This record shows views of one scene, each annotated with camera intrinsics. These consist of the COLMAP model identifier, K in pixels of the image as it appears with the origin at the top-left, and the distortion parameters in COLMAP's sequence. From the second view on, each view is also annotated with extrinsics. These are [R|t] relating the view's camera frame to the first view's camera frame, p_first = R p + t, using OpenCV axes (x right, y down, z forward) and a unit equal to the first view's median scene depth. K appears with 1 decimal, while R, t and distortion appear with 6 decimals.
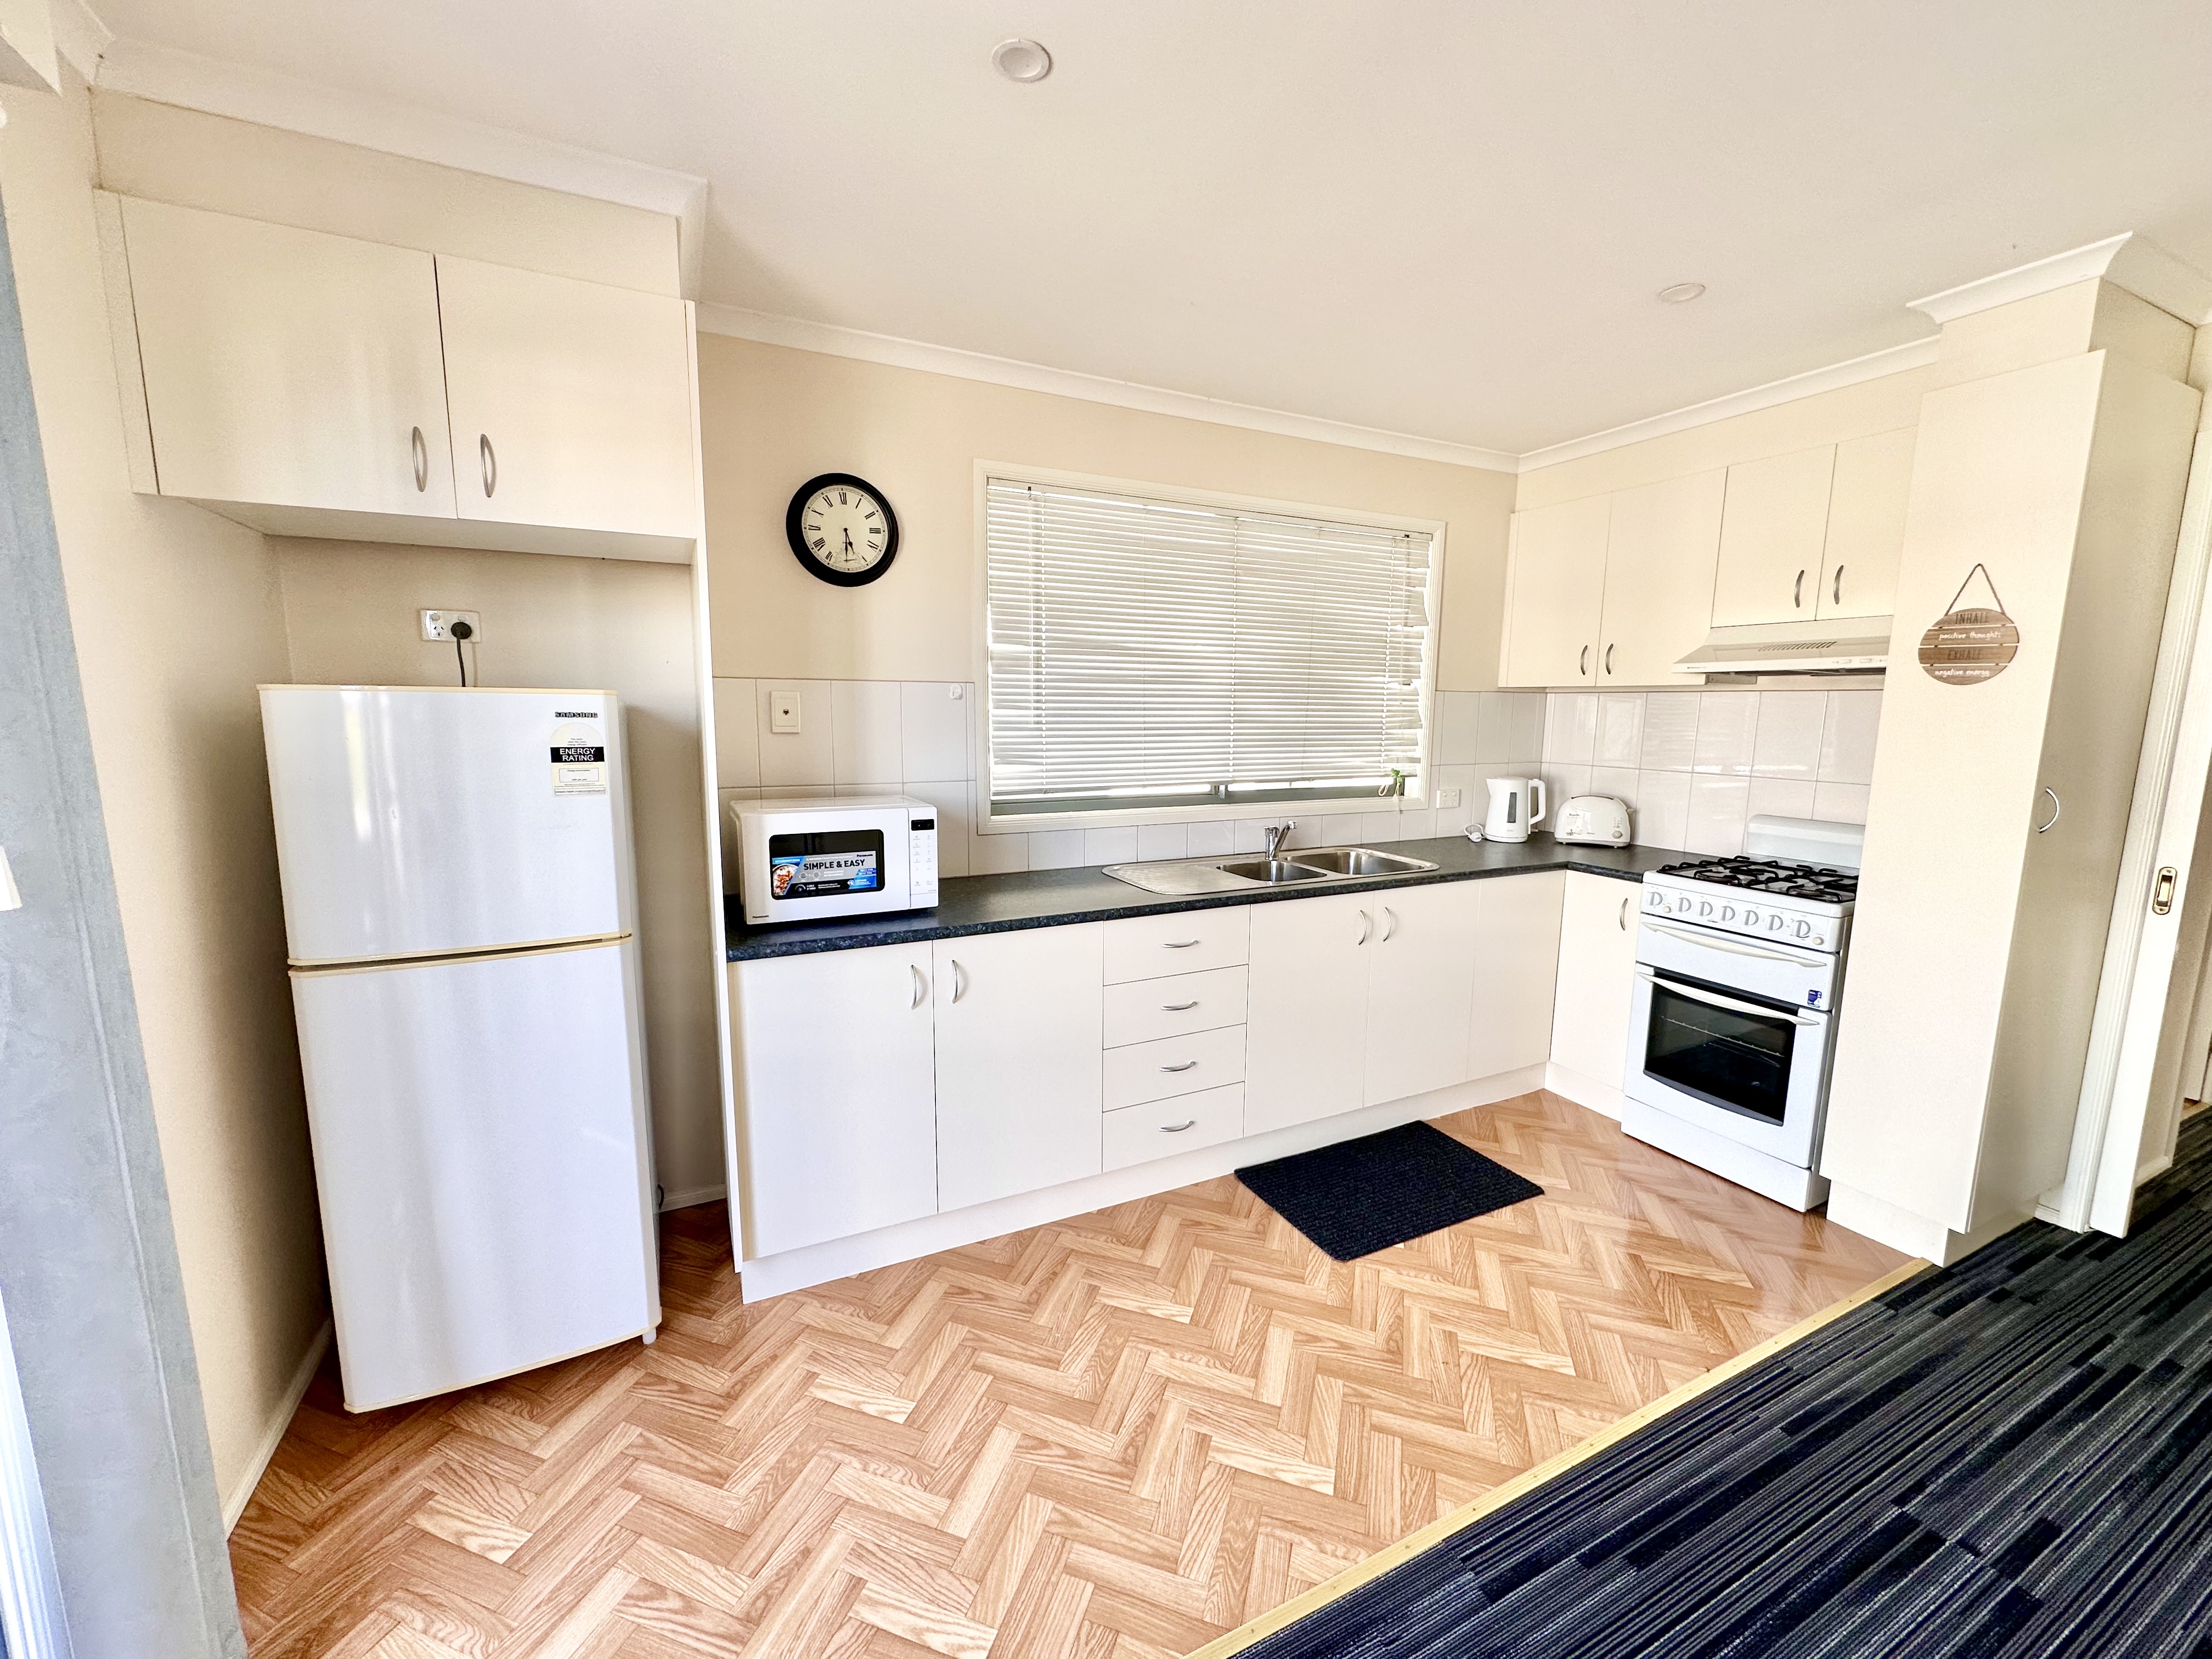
lens RADIAL K [[881.3, 0, 1106.0], [0, 881.3, 829.5], [0, 0, 1]] dist [-0.000938, -0.000016]
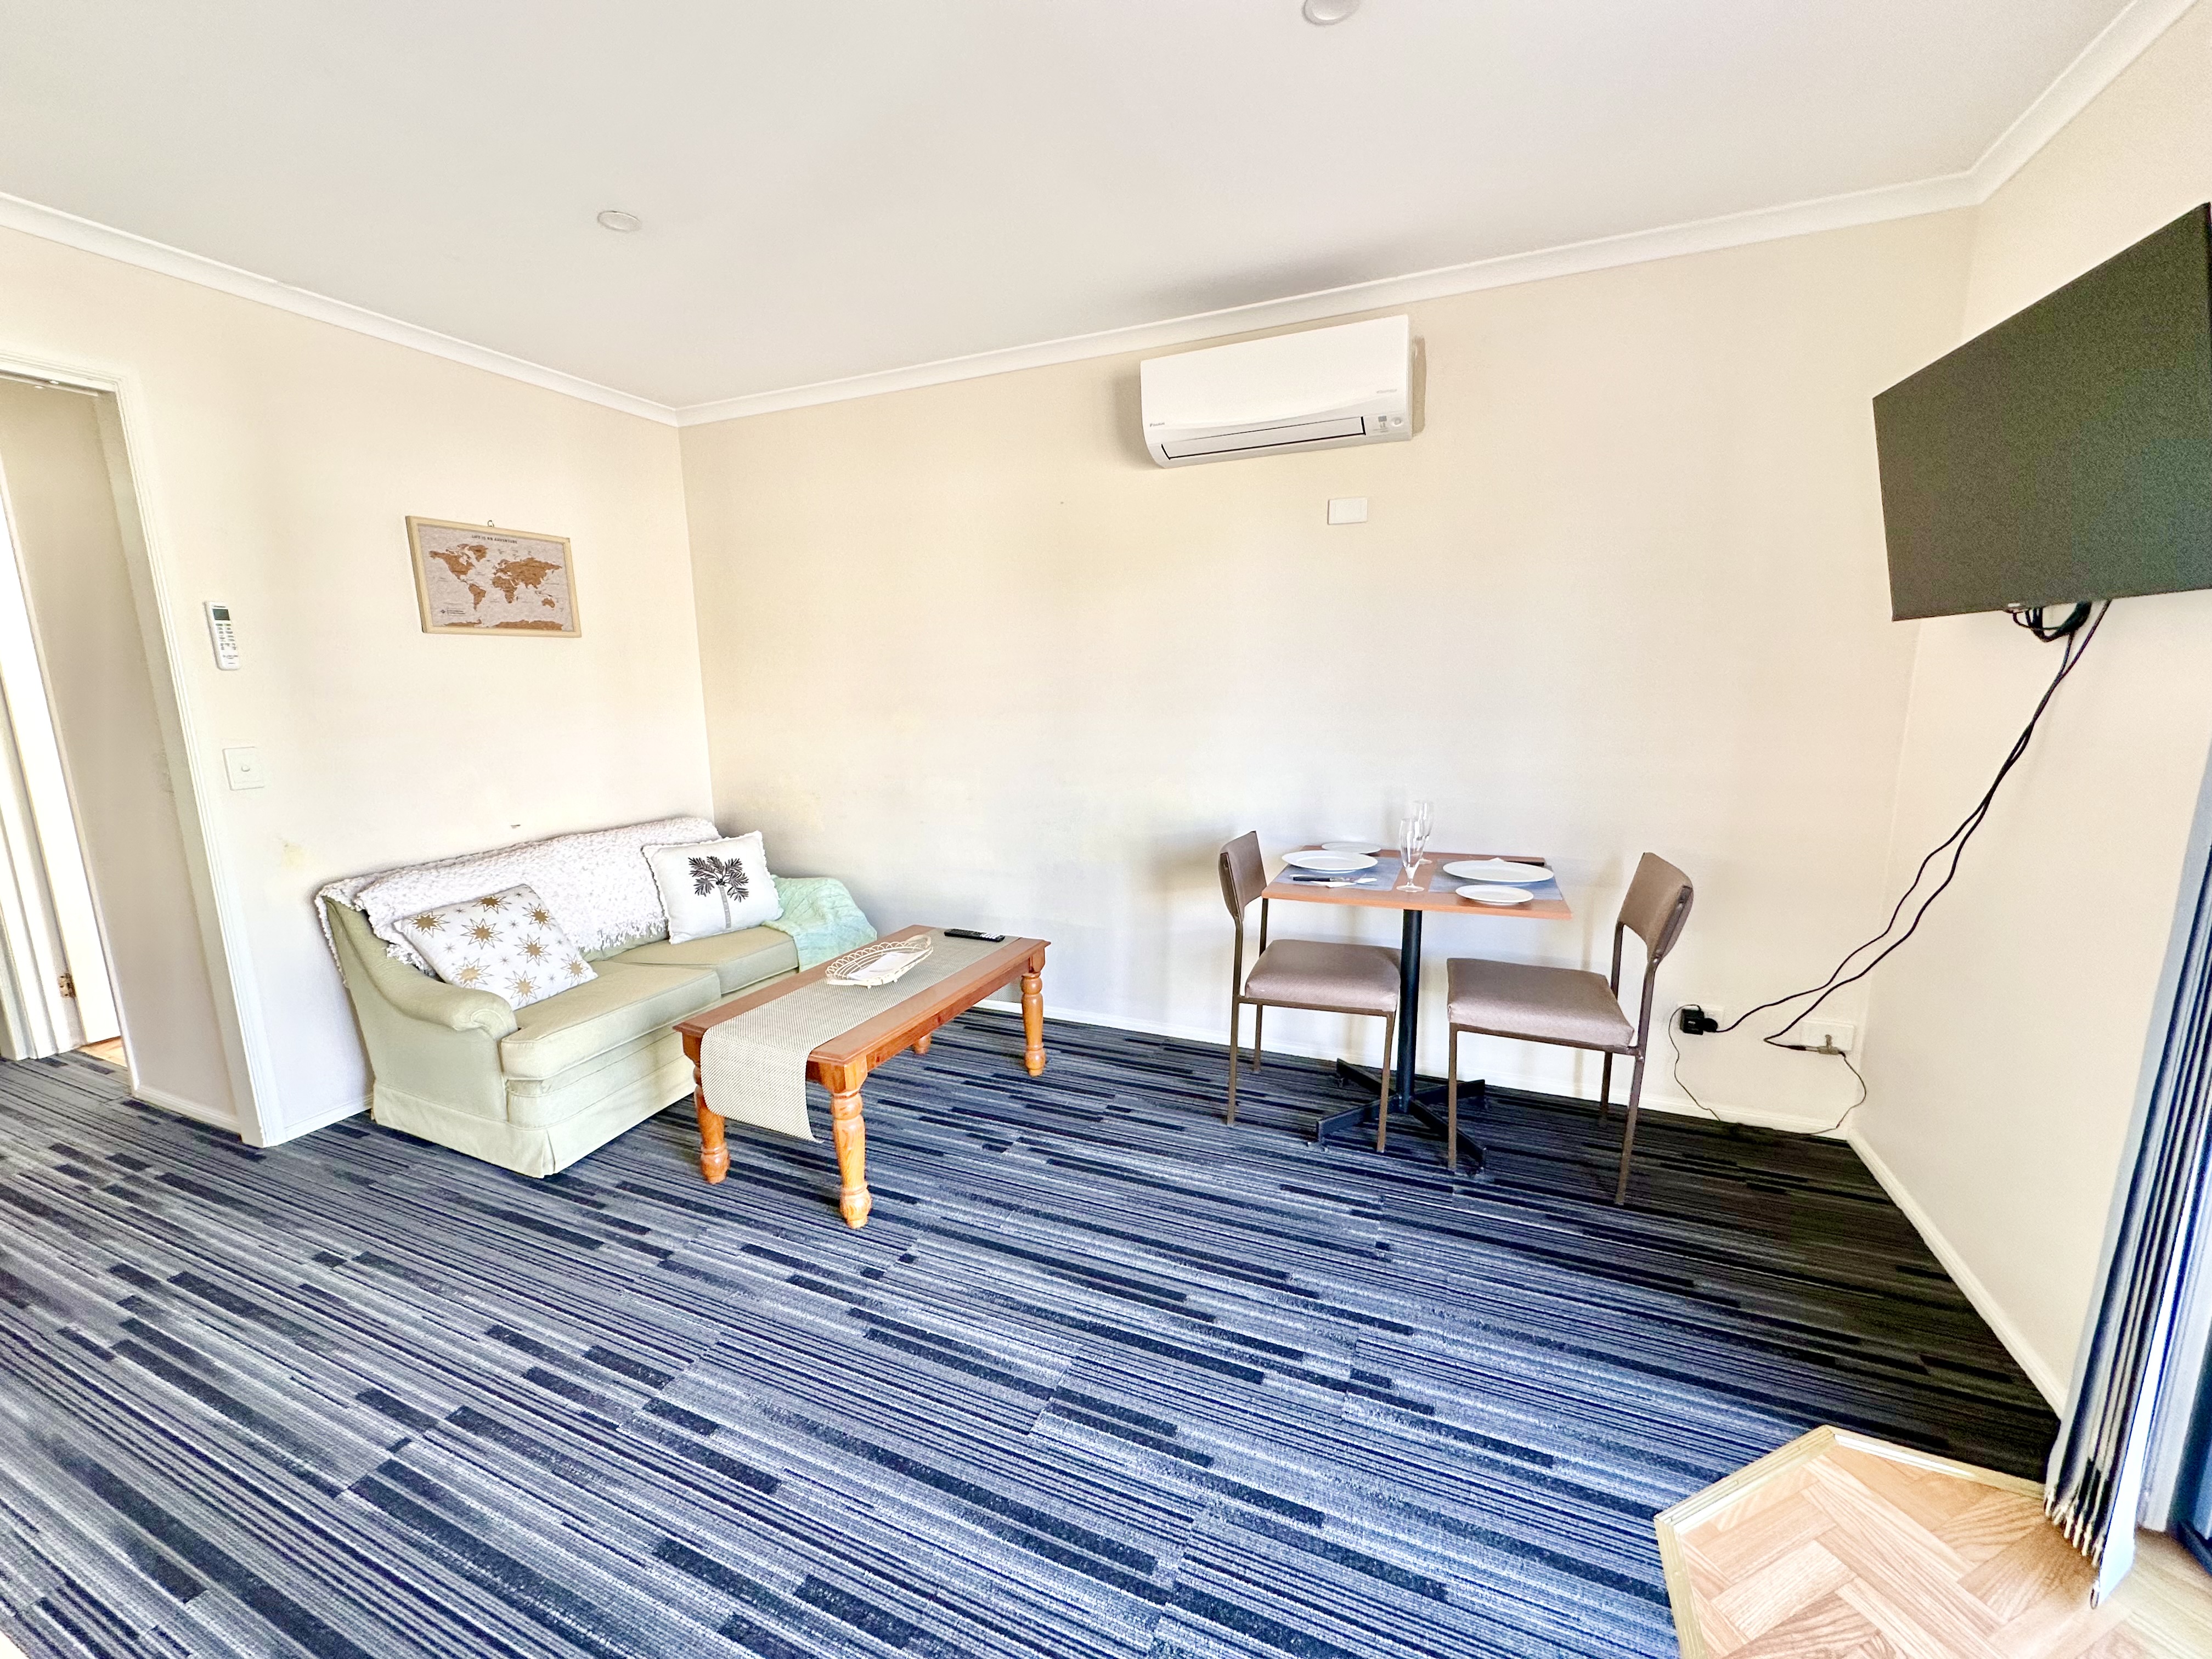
lens RADIAL K [[881.3, 0, 1106.0], [0, 881.3, 829.5], [0, 0, 1]] dist [-0.000938, -0.000016]
pose [[-0.651497, -0.131165, 0.747227, -0.195361], [0.114832, 0.956543, 0.268028, -0.040564], [-0.749910, 0.260425, -0.608123, 0.718980]]
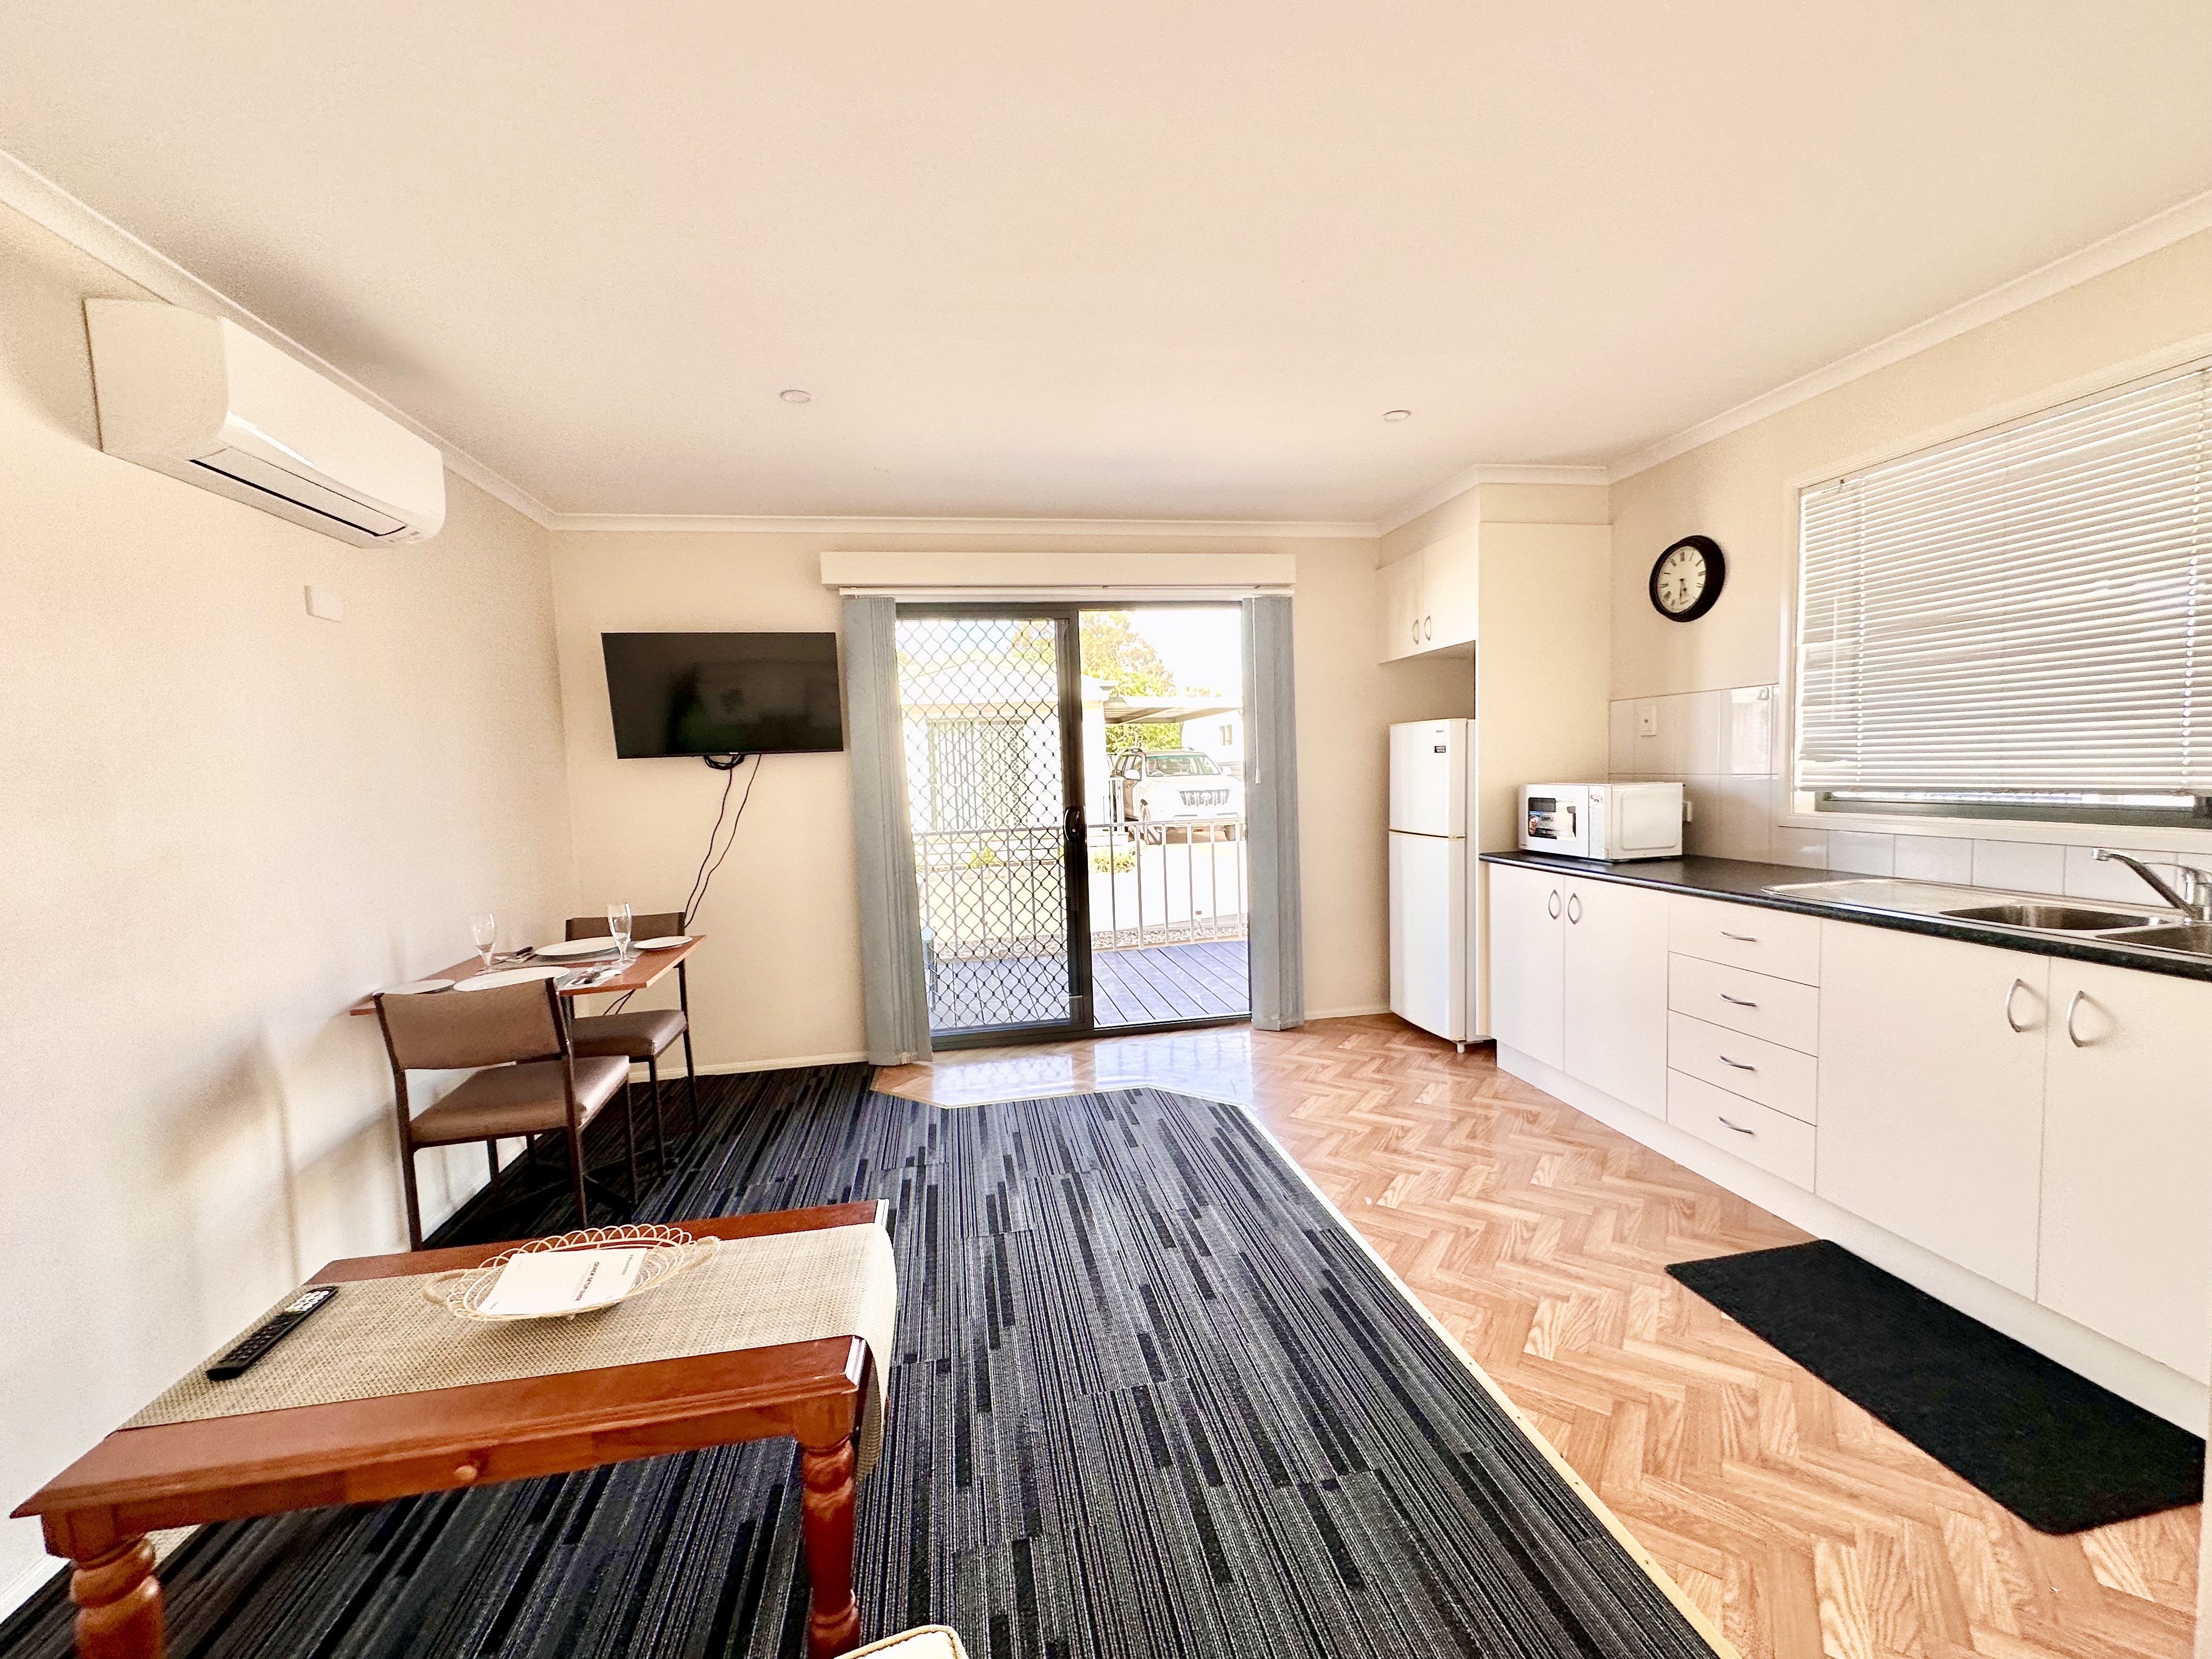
lens RADIAL K [[881.3, 0, 1106.0], [0, 881.3, 829.5], [0, 0, 1]] dist [-0.000938, -0.000016]
pose [[-0.273765, 0.071616, -0.959127, 1.753115], [-0.098638, 0.989875, 0.102066, -0.029653], [0.956725, 0.122548, -0.263929, 0.811483]]
